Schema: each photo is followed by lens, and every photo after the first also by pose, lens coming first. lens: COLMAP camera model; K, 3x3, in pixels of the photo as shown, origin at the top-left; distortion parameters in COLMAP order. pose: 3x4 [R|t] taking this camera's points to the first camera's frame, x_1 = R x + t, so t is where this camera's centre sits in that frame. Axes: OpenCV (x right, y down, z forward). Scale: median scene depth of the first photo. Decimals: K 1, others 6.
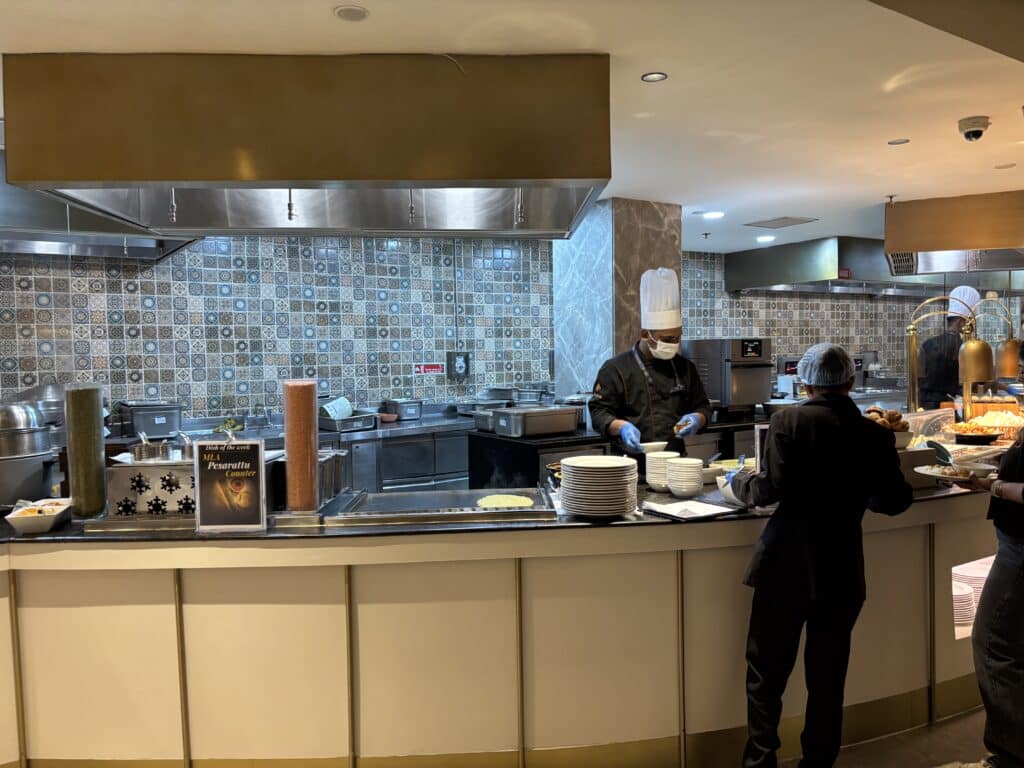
lens RADIAL K [[832.7, 0, 512.0], [0, 832.7, 384.0], [0, 0, 1]] dist [0.151776, -0.002667]
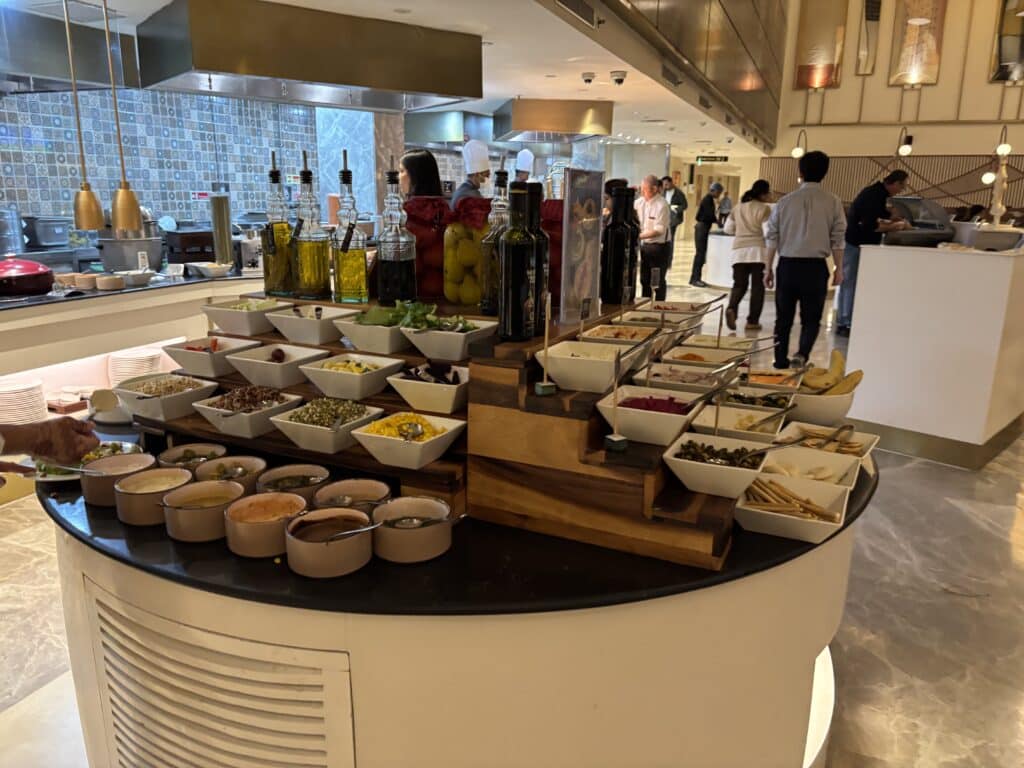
lens RADIAL K [[832.7, 0, 512.0], [0, 832.7, 384.0], [0, 0, 1]] dist [0.151776, -0.002667]
pose [[0.826899, -0.117098, 0.550024, -0.472169], [0.013282, 0.981874, 0.189070, 0.023768], [-0.562194, -0.149037, 0.813466, -0.376425]]
